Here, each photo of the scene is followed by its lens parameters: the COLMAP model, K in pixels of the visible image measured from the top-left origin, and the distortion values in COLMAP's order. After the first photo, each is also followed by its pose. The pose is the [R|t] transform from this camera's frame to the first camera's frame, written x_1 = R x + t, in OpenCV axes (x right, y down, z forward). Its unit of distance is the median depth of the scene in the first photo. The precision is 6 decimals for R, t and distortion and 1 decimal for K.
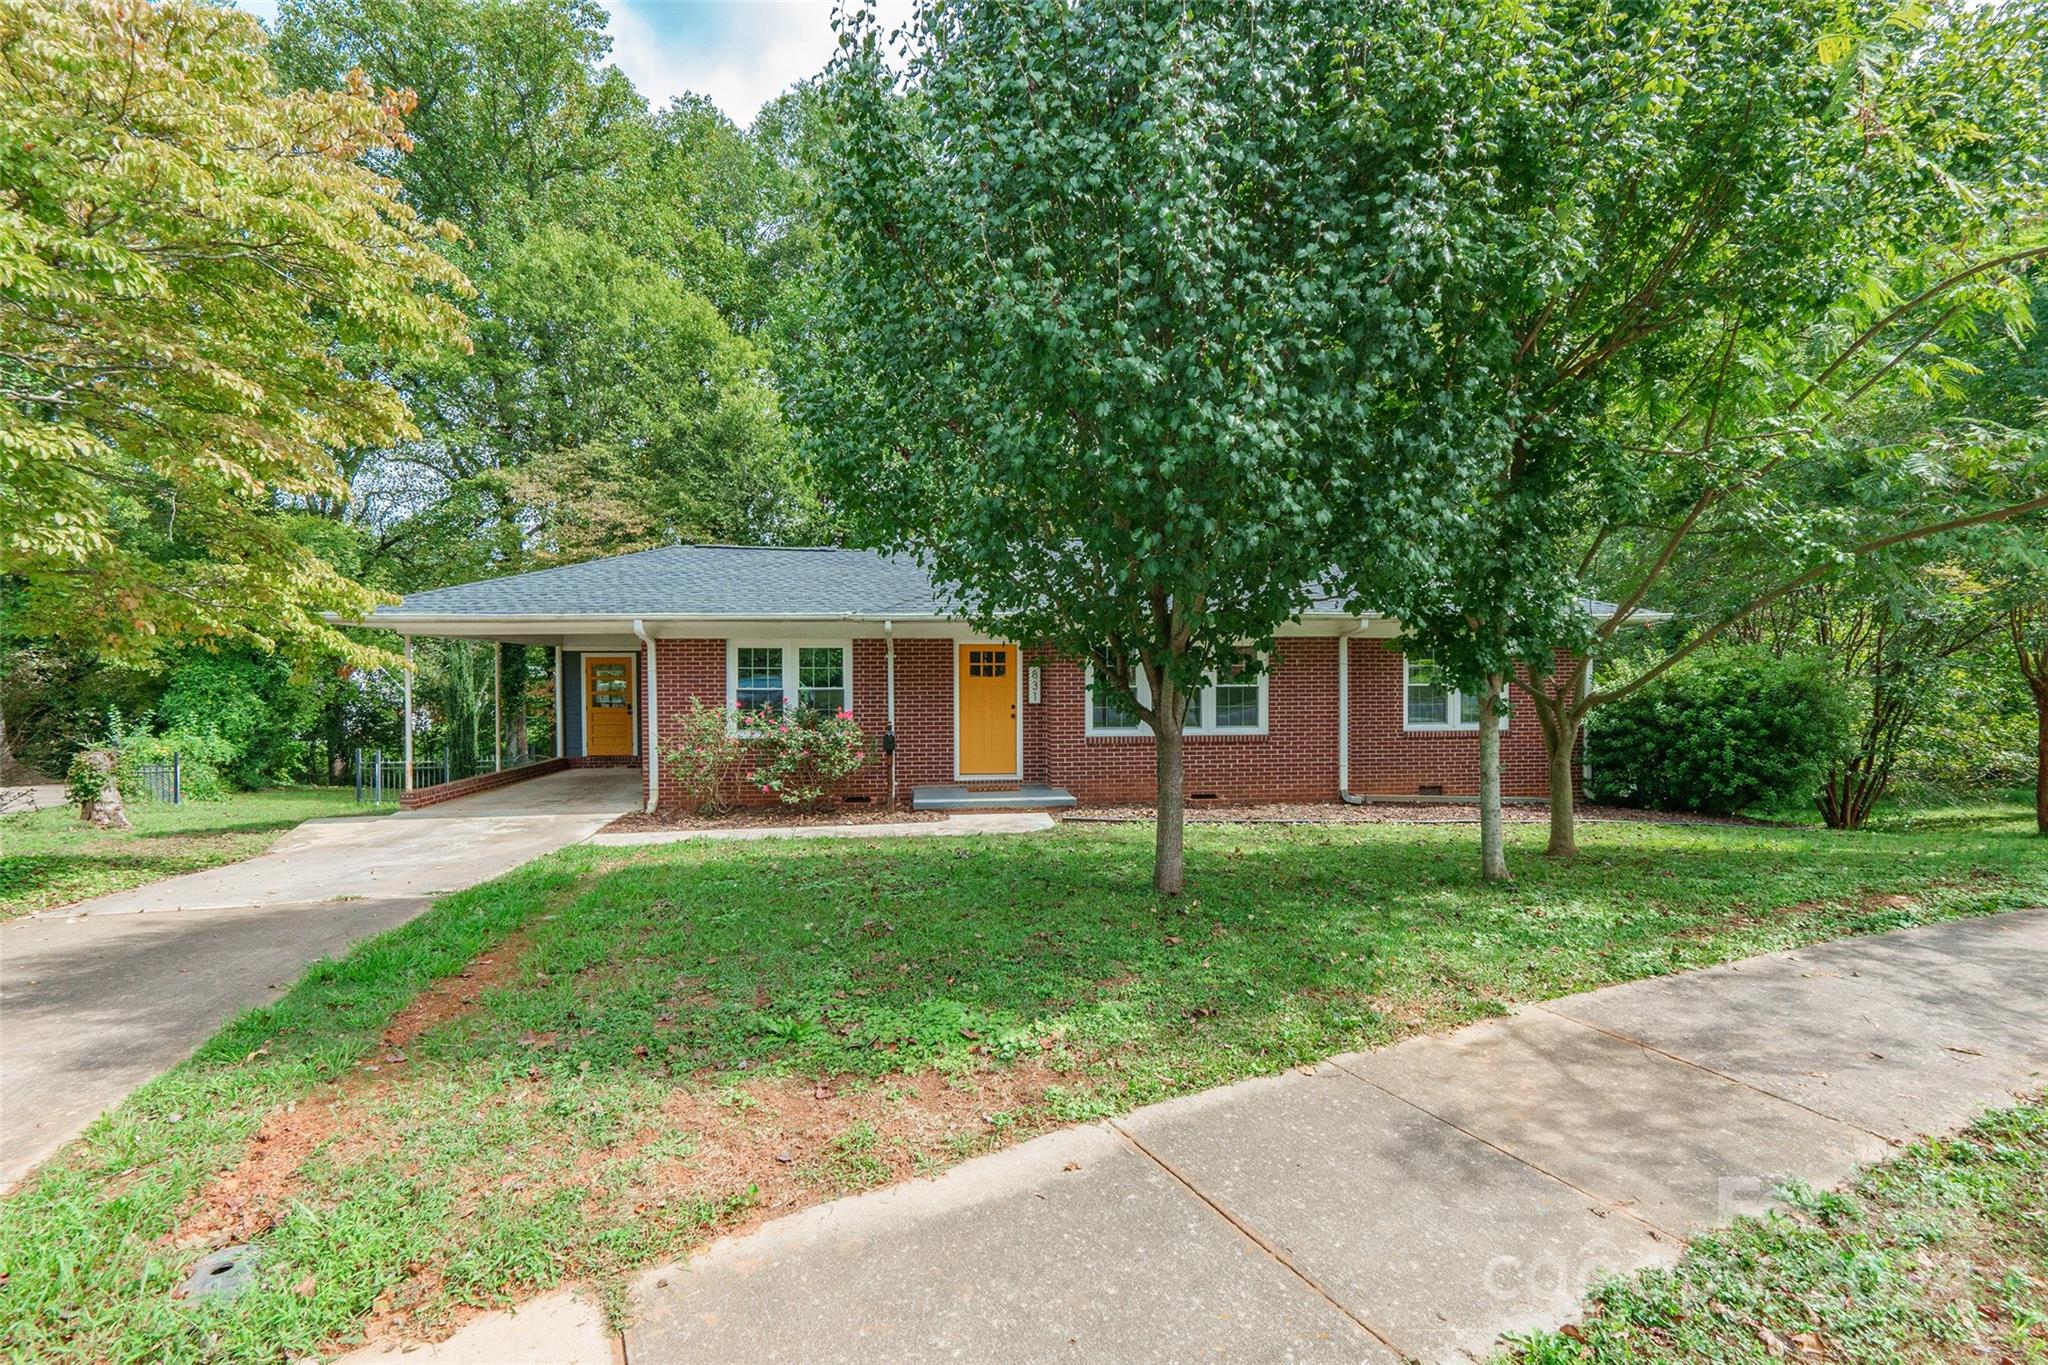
lens RADIAL K [[956.9, 0, 1024.0], [0, 956.9, 682.5], [0, 0, 1]] dist [-0.003102, -0.000124]
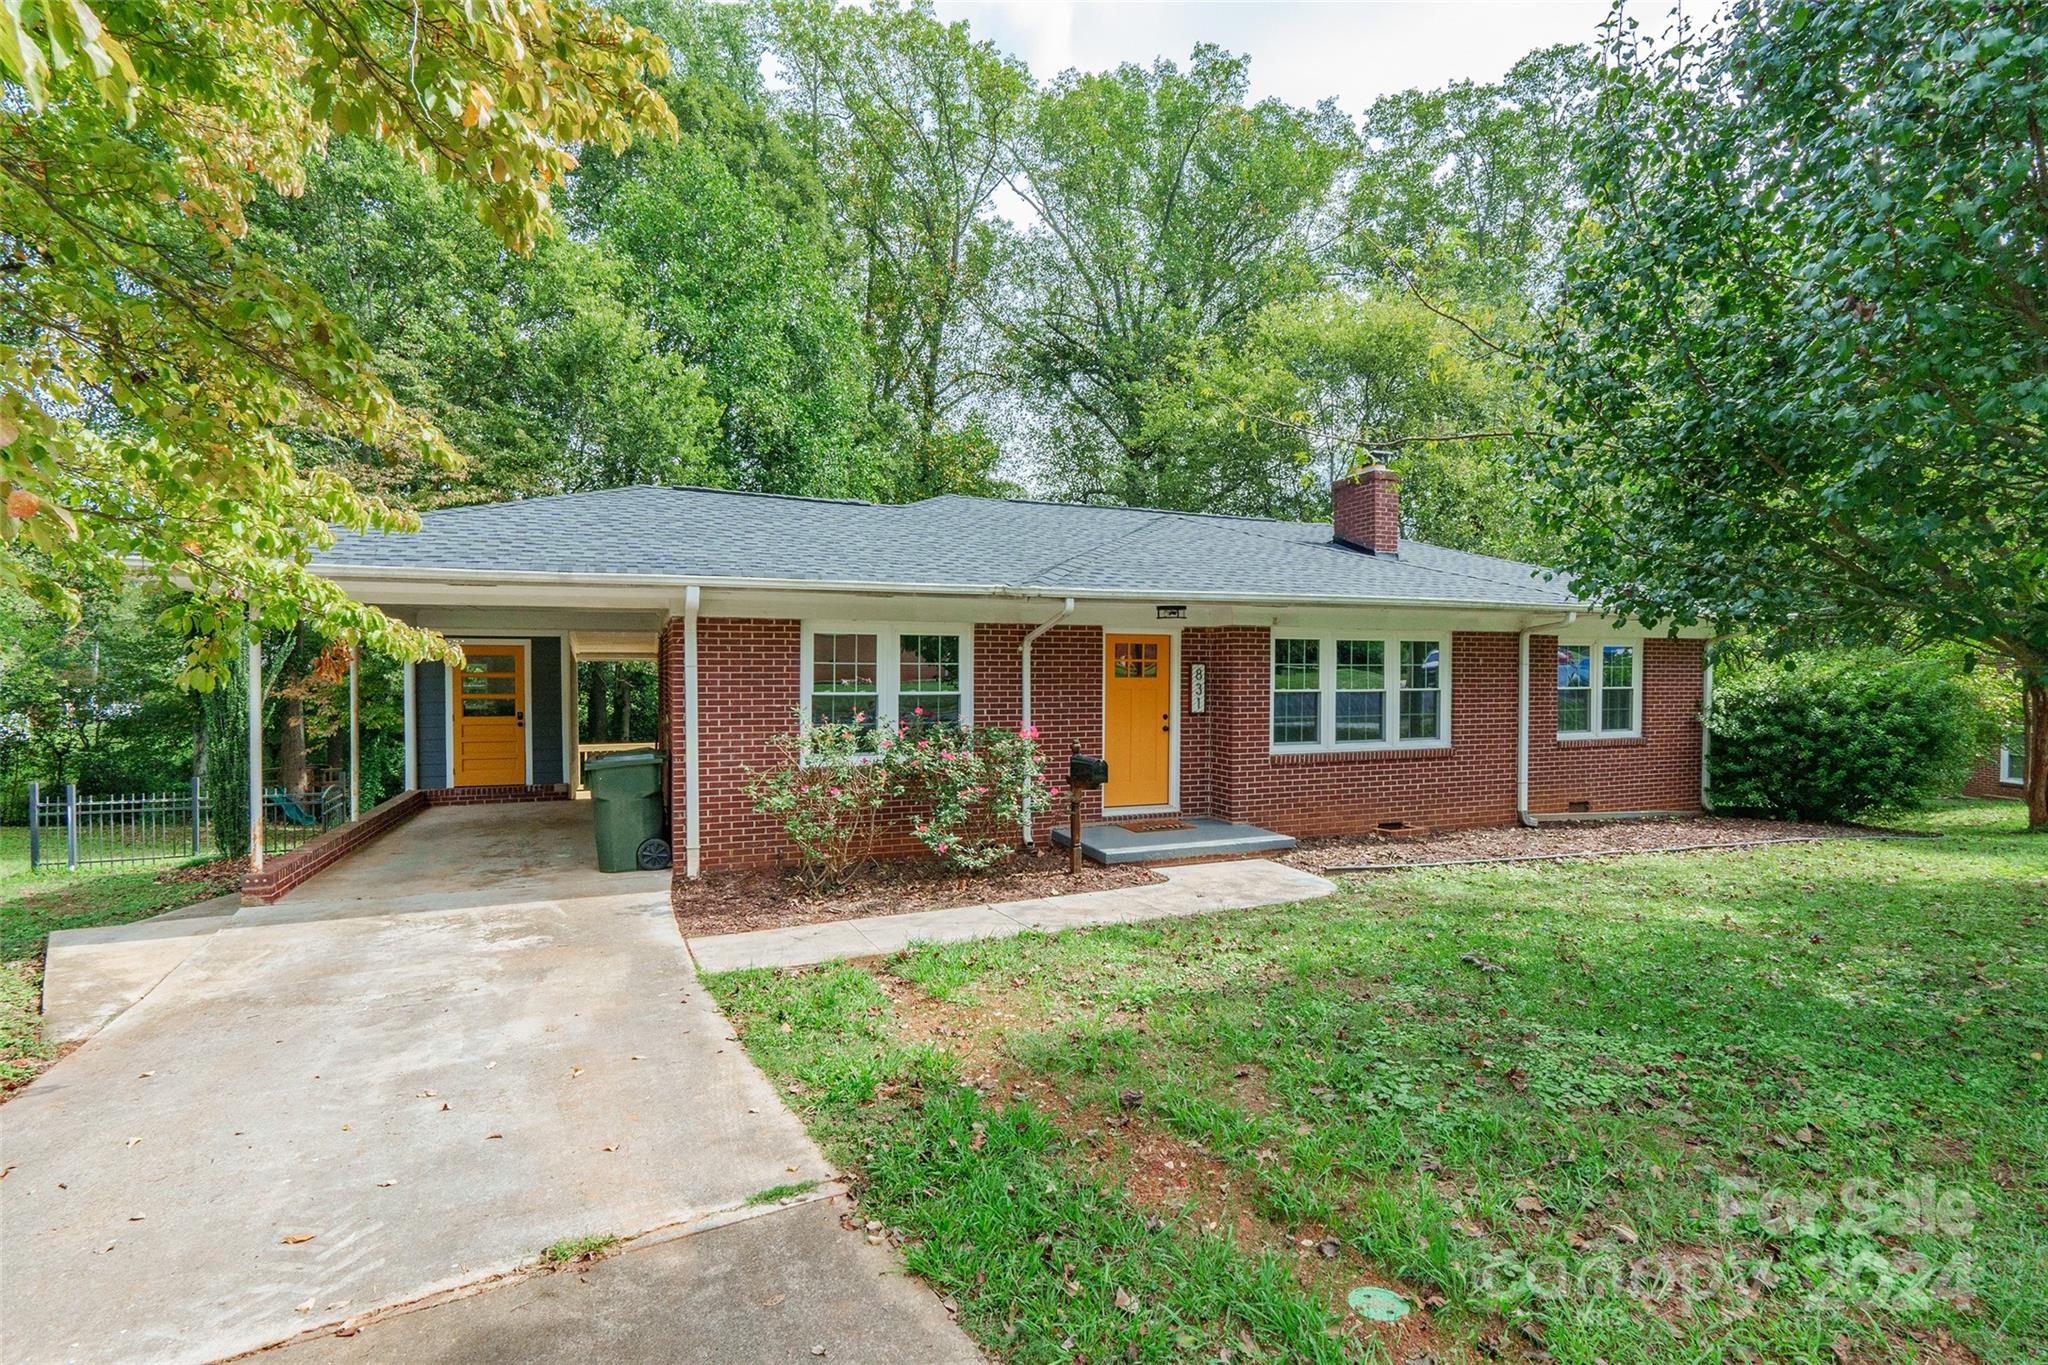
lens RADIAL K [[956.9, 0, 1024.0], [0, 956.9, 682.5], [0, 0, 1]] dist [-0.003102, -0.000124]
pose [[0.965006, 0.002525, 0.262217, -0.324844], [-0.004930, 0.999952, 0.008515, -0.007839], [-0.262183, -0.009510, 0.964971, 0.296695]]
